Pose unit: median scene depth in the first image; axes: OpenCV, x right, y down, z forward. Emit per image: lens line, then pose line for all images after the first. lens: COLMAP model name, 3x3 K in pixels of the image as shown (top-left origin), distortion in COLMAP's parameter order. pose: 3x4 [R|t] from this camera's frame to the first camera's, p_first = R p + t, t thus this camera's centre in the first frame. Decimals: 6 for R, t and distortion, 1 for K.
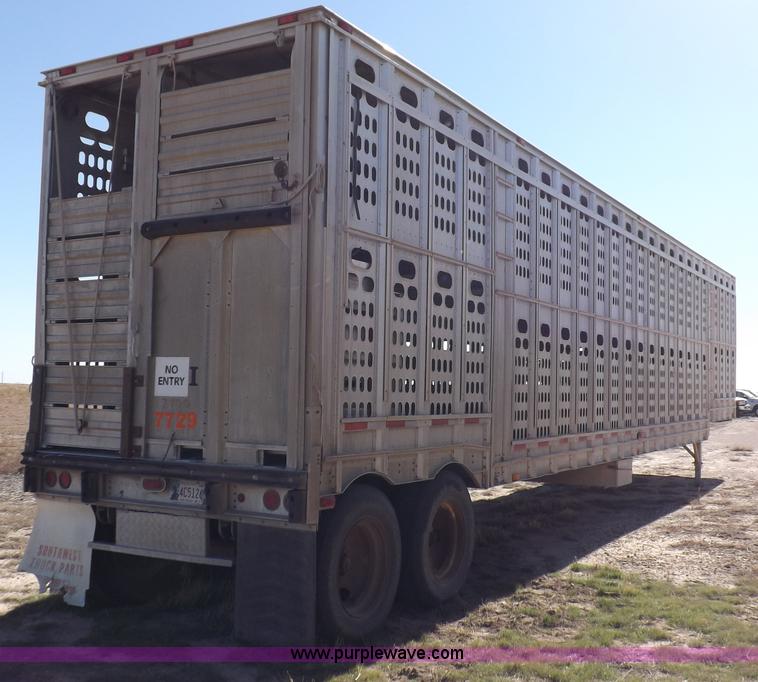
lens RADIAL K [[941.0, 0, 379.0], [0, 941.0, 341.0], [0, 0, 1]] dist [-0.078235, 0.030782]
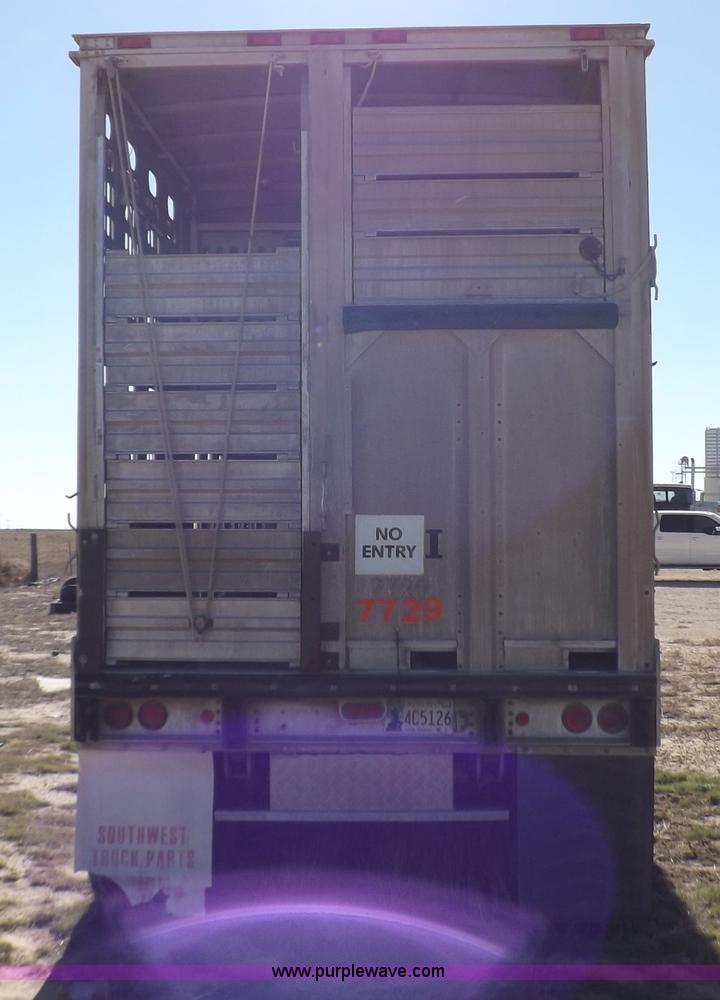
lens RADIAL K [[1077.7, 0, 357.3], [0, 1077.7, 538.4], [0, 0, 1]] dist [-0.021292, -0.040501]
pose [[0.882755, -0.005311, 0.469804, -0.591158], [-0.009942, 0.999501, 0.029980, 0.010837], [-0.469729, -0.031136, 0.882261, 0.338615]]
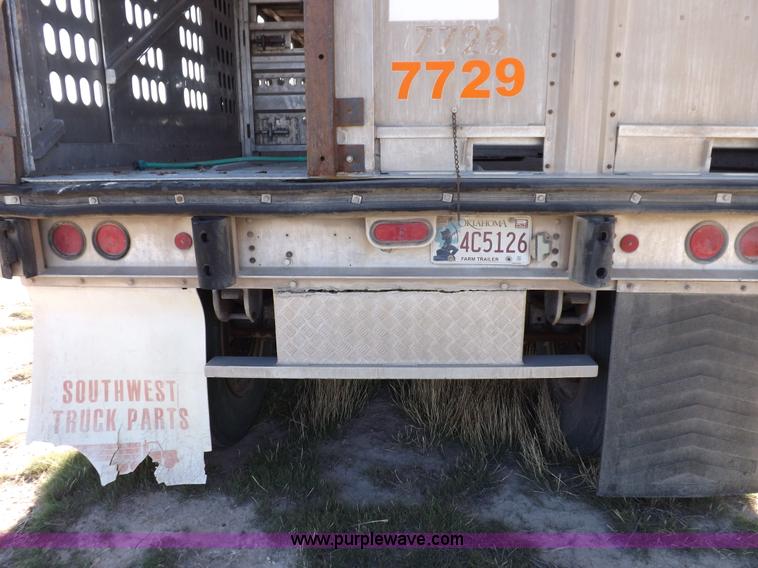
lens RADIAL K [[551.9, 0, 379.0], [0, 551.9, 284.0], [0, 0, 1]] dist [-0.050773, 0.002202]
pose [[0.888904, -0.137673, 0.436916, -0.365163], [-0.000954, 0.953212, 0.302300, 0.096359], [-0.458092, -0.269133, 0.847183, 0.767412]]
